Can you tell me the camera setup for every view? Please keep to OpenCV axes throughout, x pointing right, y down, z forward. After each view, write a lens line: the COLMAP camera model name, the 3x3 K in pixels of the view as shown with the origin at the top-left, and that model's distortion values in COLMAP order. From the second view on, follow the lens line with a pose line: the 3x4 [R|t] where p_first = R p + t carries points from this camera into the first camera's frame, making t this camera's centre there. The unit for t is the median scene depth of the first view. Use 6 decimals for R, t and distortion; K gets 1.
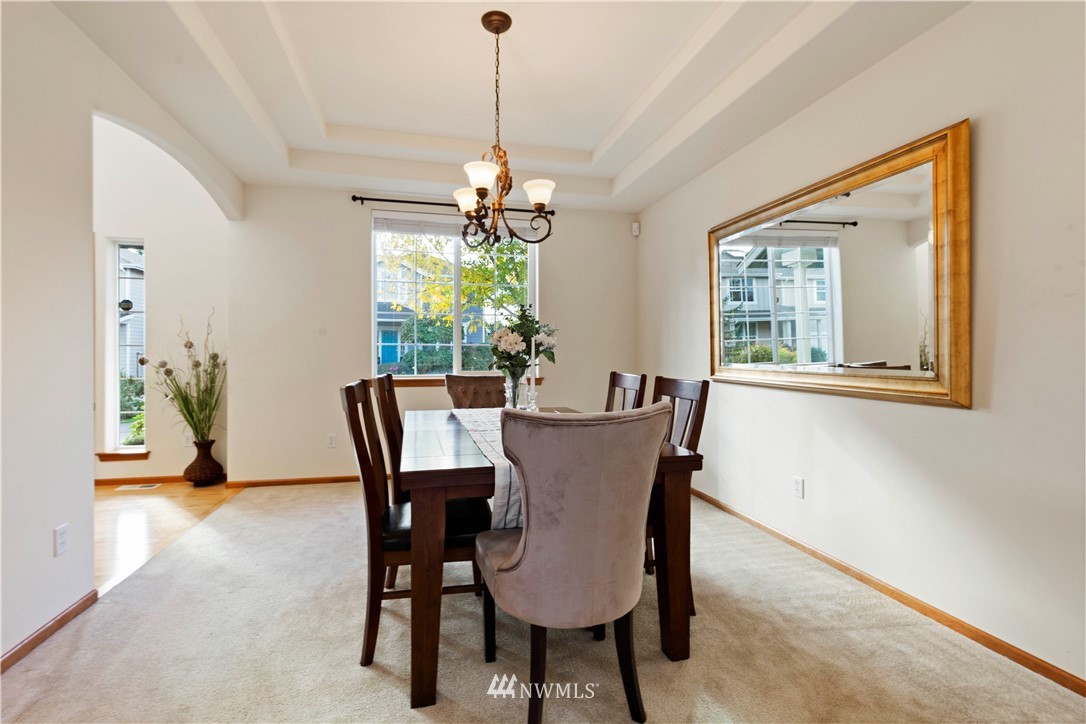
lens RADIAL K [[492.2, 0, 540.6], [0, 492.2, 359.9], [0, 0, 1]] dist [0.009274, -0.002703]
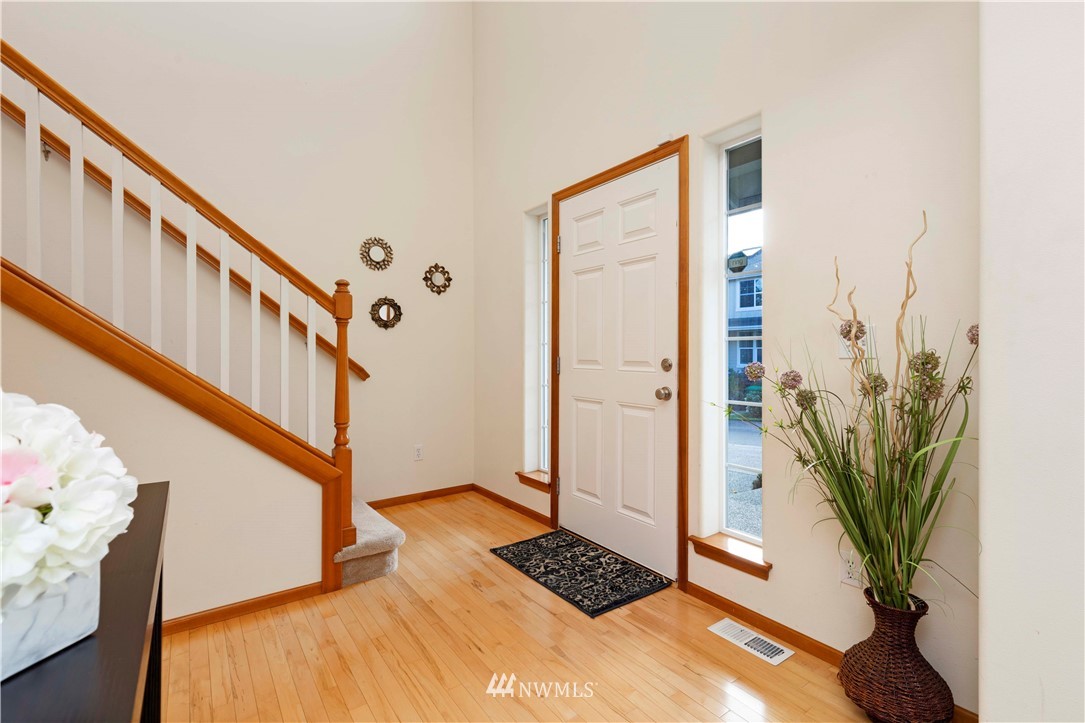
lens RADIAL K [[491.7, 0, 538.7], [0, 491.7, 354.7], [0, 0, 1]] dist [0.009274, -0.002703]
pose [[0.388323, -0.001207, -0.921523, -0.458019], [-0.001712, 0.999996, -0.002032, -0.011051], [0.921522, 0.002367, 0.388319, 0.632607]]
